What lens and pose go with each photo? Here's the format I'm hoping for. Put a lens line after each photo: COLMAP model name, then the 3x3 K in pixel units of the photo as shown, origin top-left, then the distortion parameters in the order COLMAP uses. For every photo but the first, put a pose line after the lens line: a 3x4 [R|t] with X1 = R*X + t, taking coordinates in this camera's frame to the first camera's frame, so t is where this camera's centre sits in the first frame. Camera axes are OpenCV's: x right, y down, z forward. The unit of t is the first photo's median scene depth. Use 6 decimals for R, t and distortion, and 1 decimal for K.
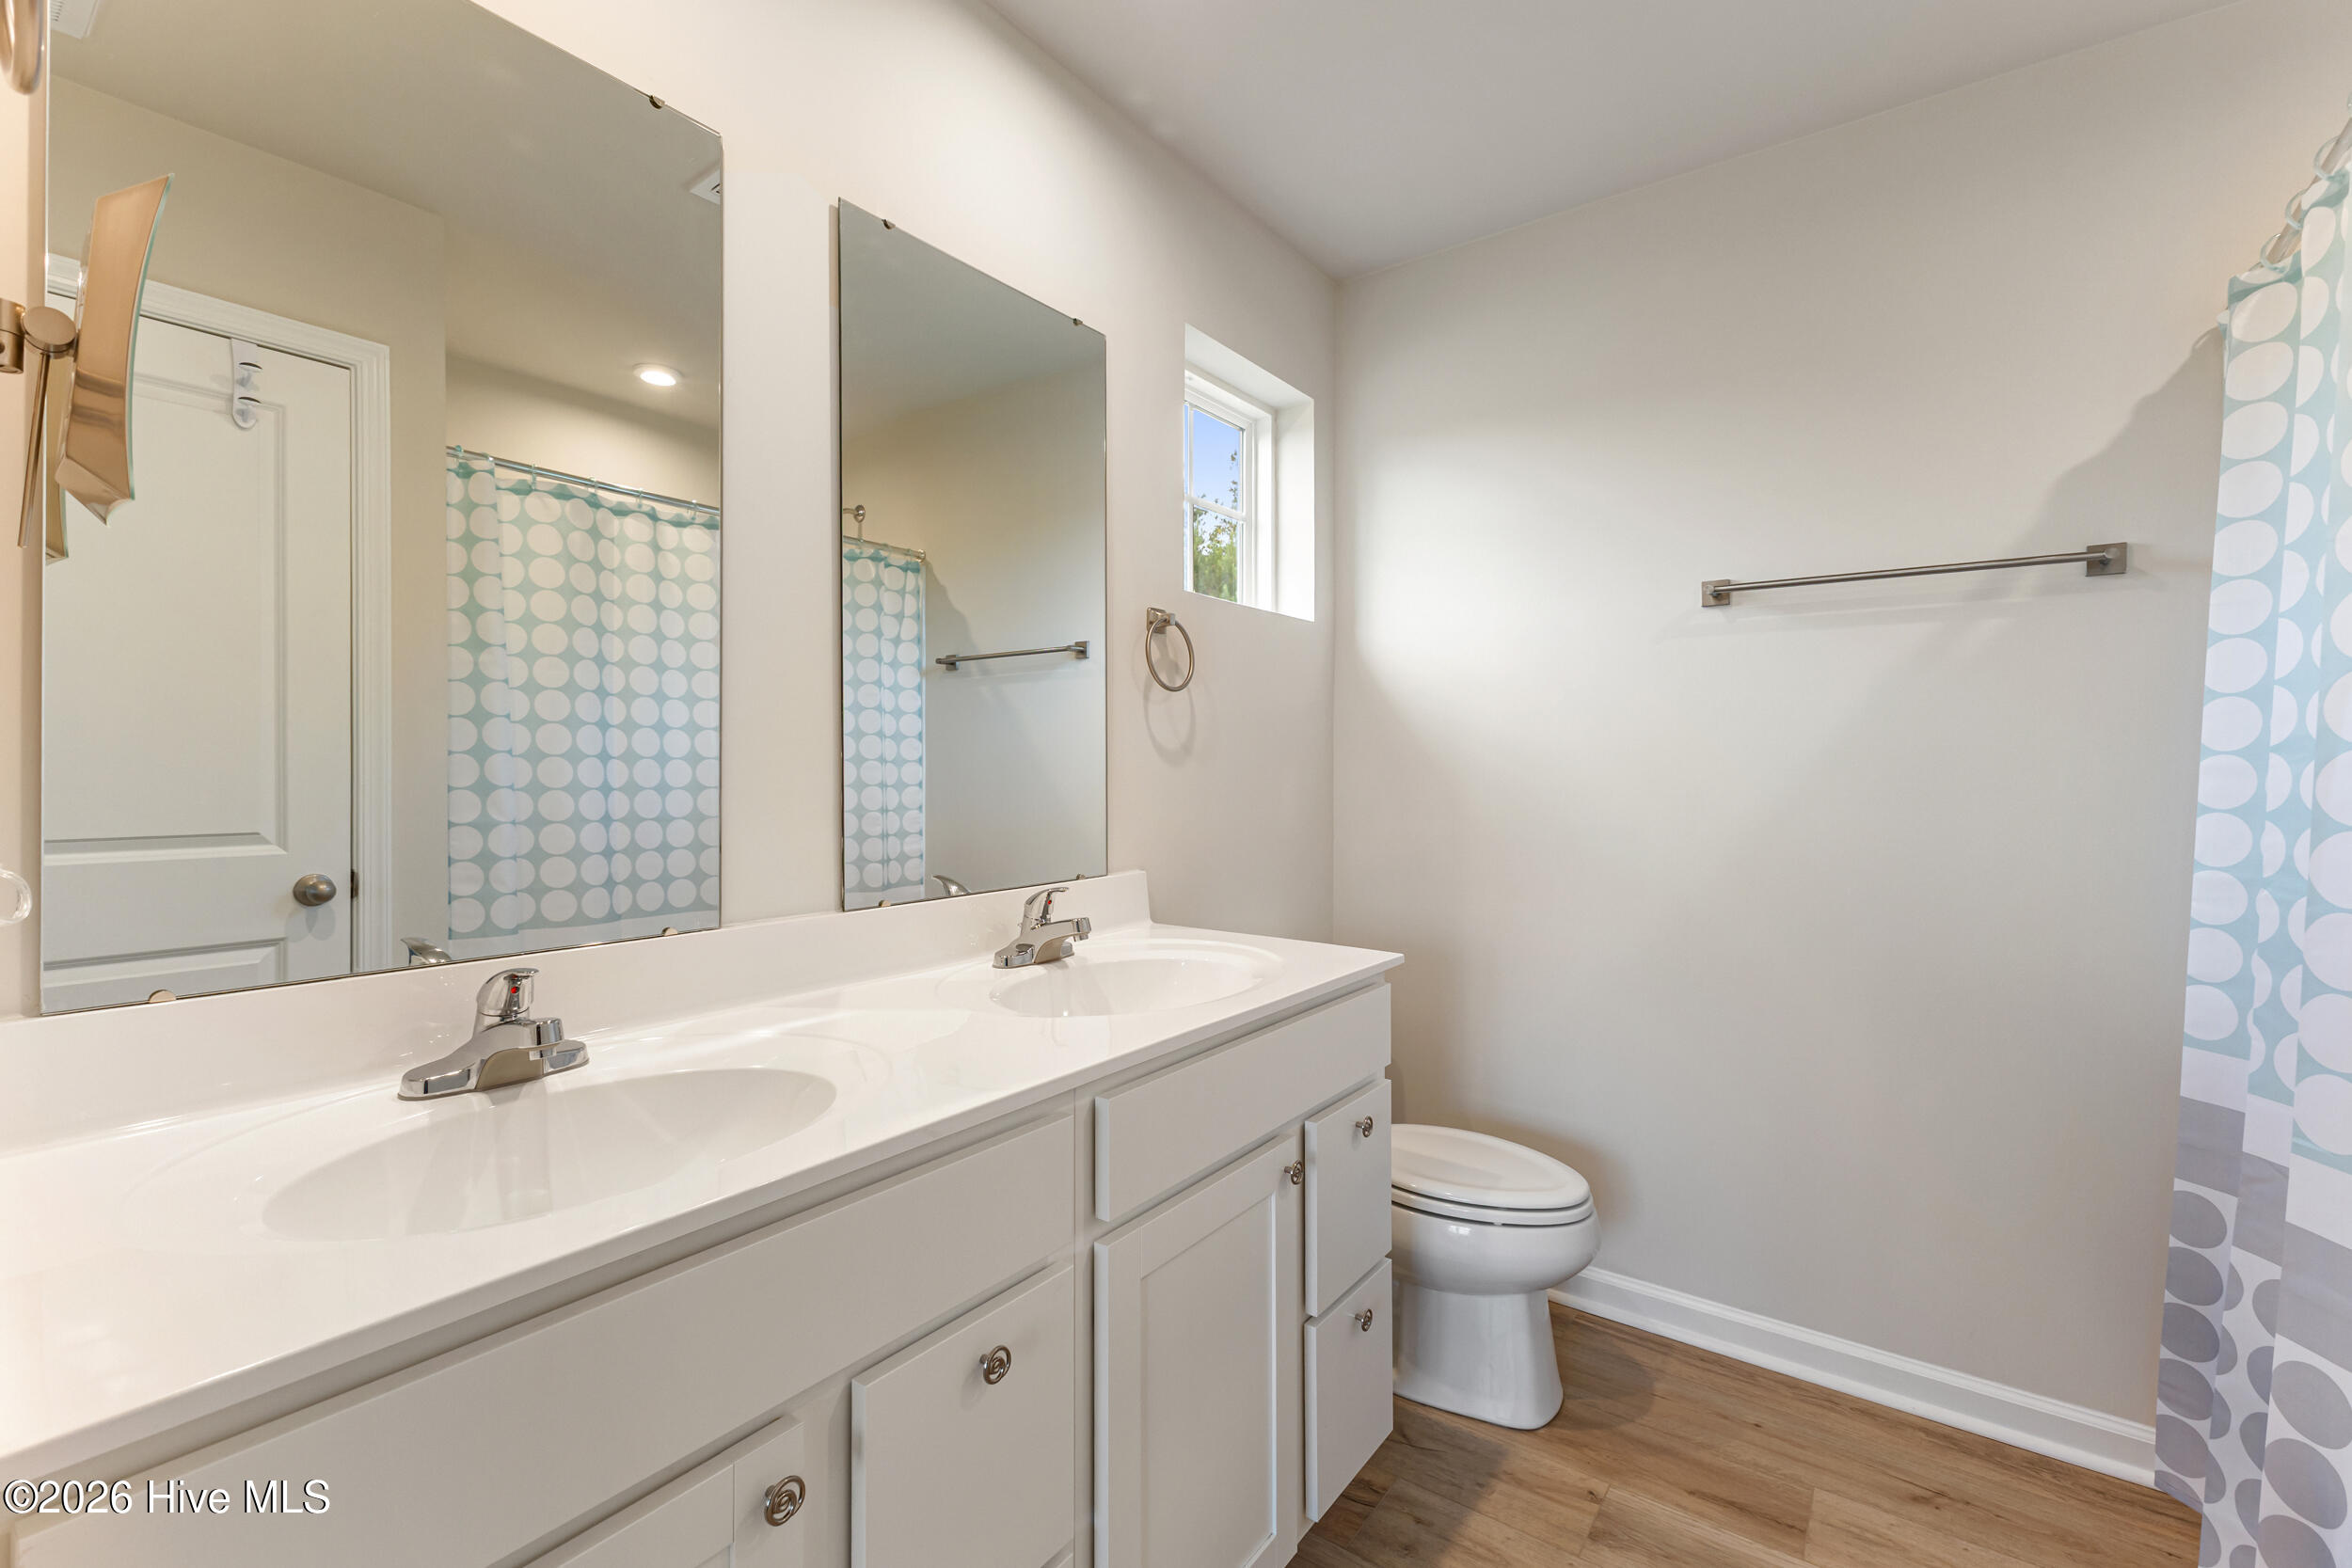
lens RADIAL K [[1006.5, 0, 1220.5], [0, 1006.5, 759.8], [0, 0, 1]] dist [0.018590, -0.008080]
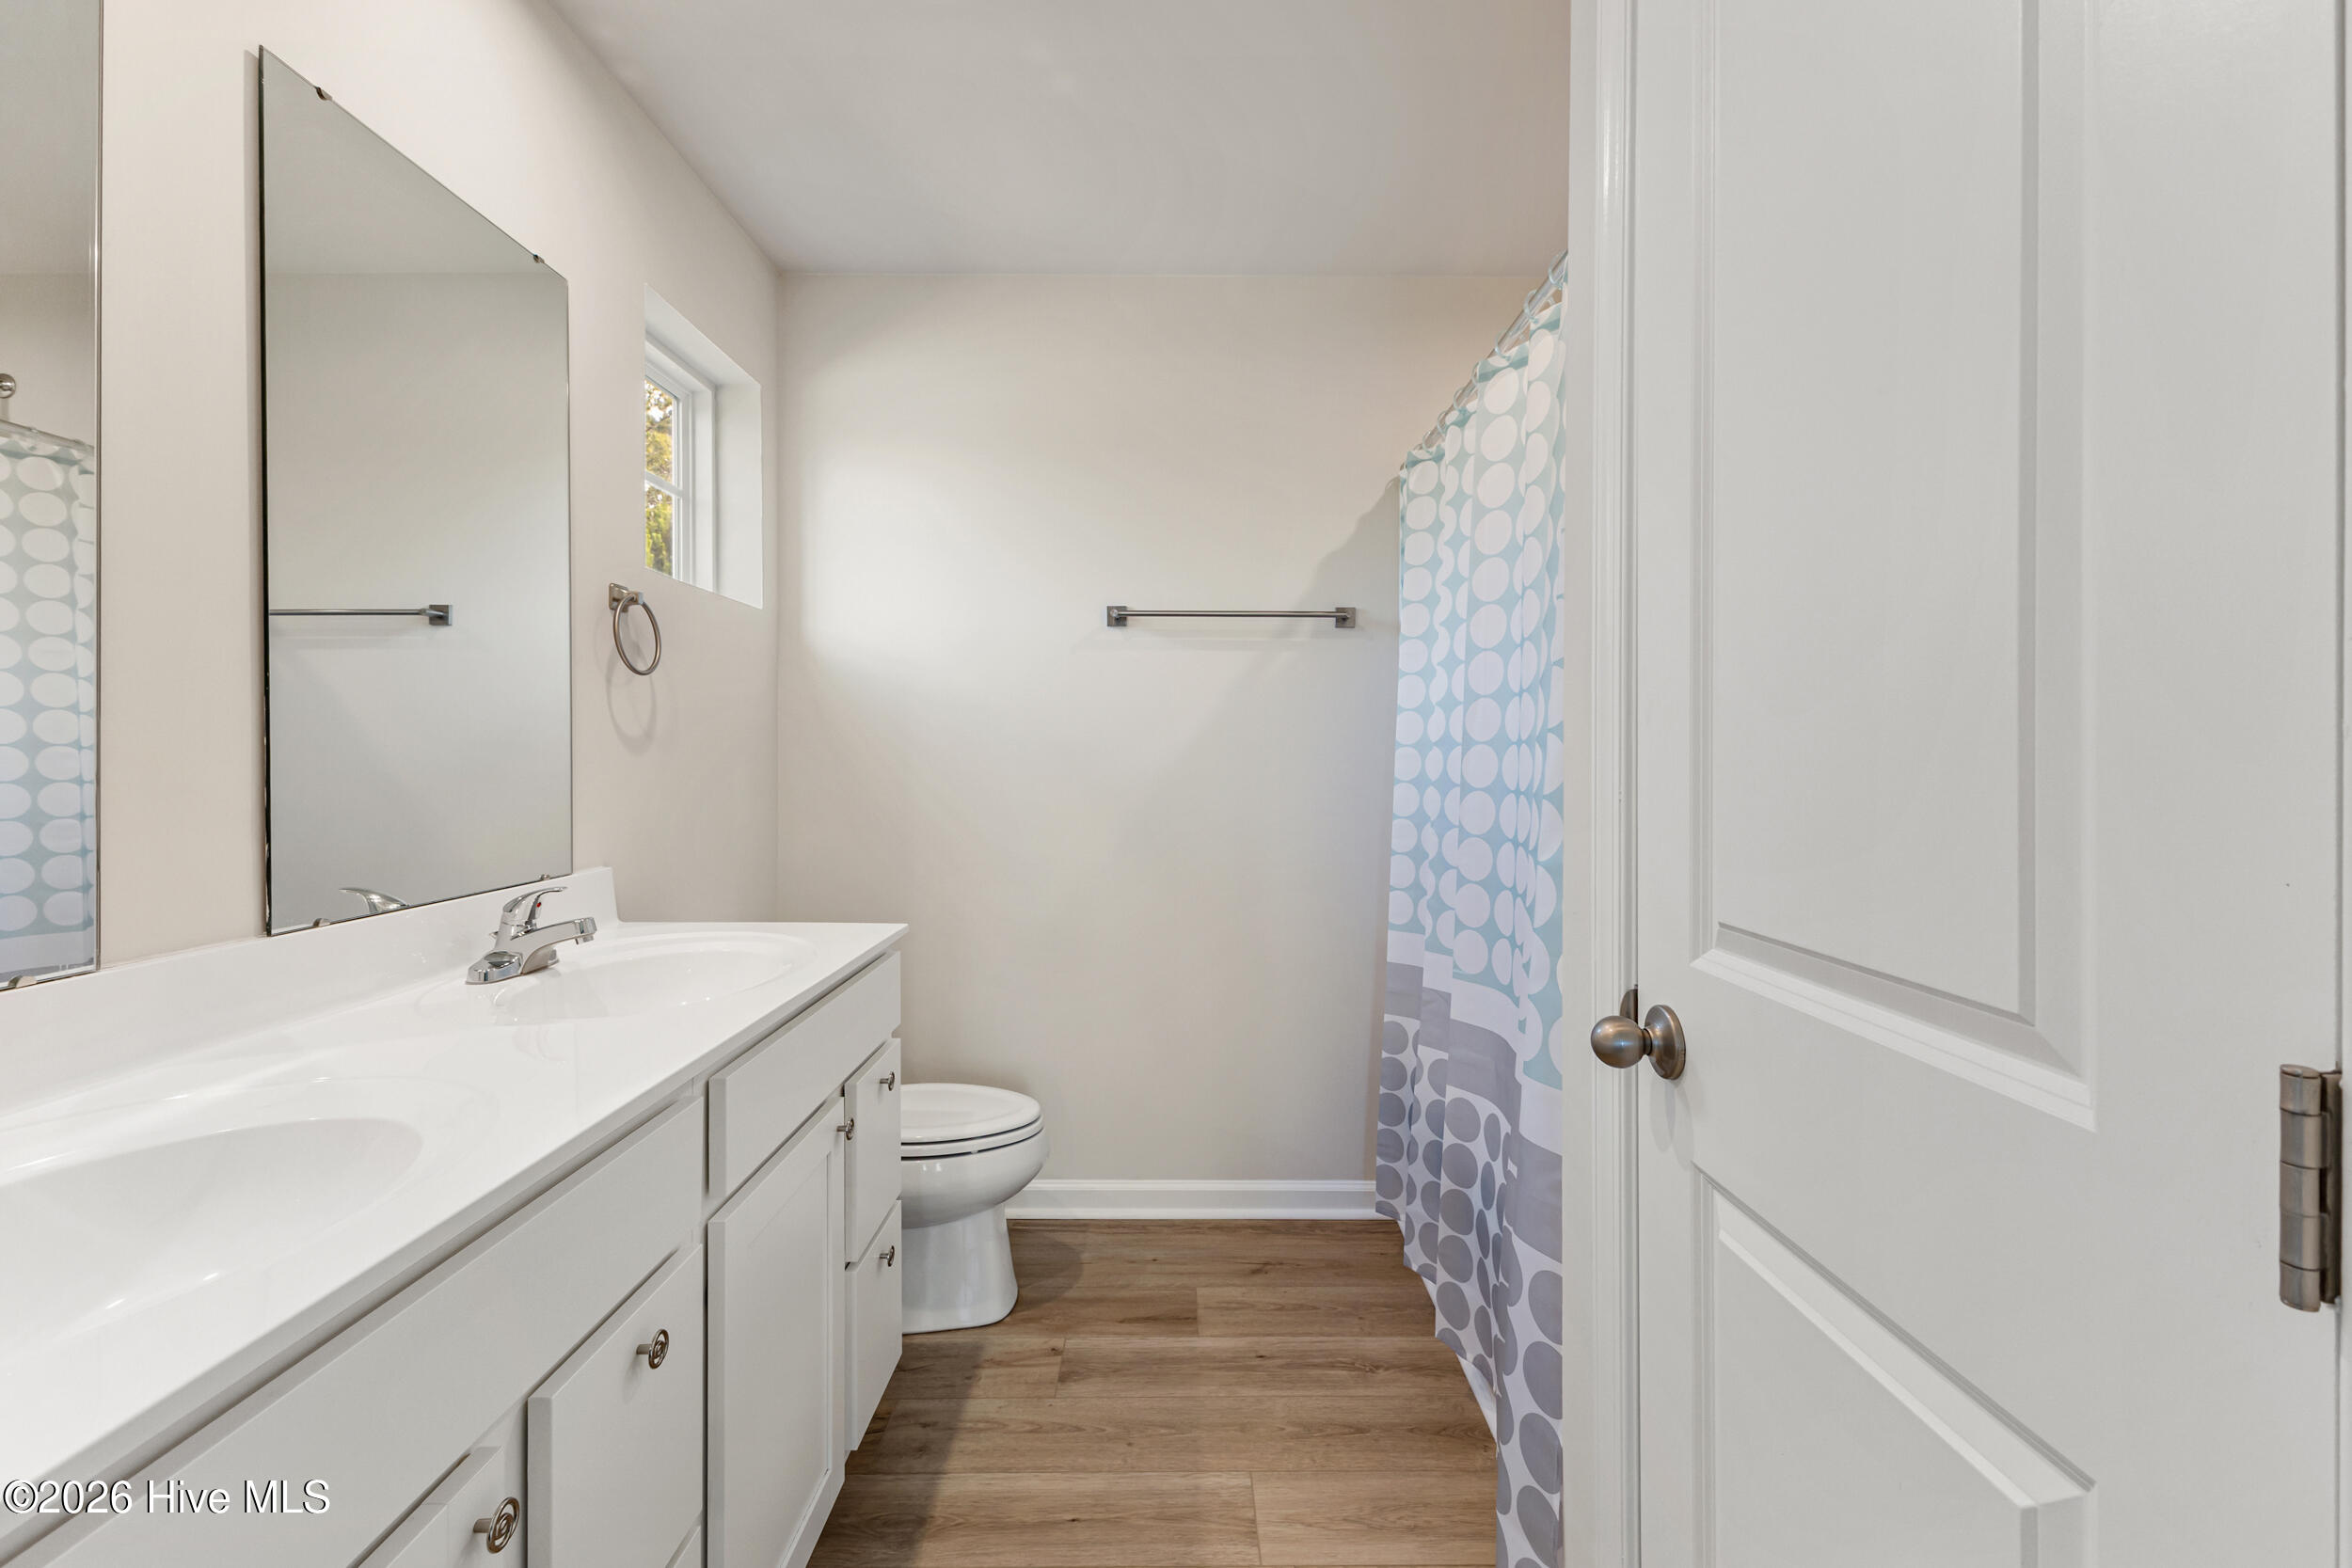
lens RADIAL K [[1017.8, 0, 1187.8], [0, 1017.8, 743.5], [0, 0, 1]] dist [0.002105, 0.000221]
pose [[0.797993, 0.005857, 0.602639, -0.246852], [-0.003575, 0.999981, -0.004985, -0.000758], [-0.602657, 0.001824, 0.797999, -0.075092]]
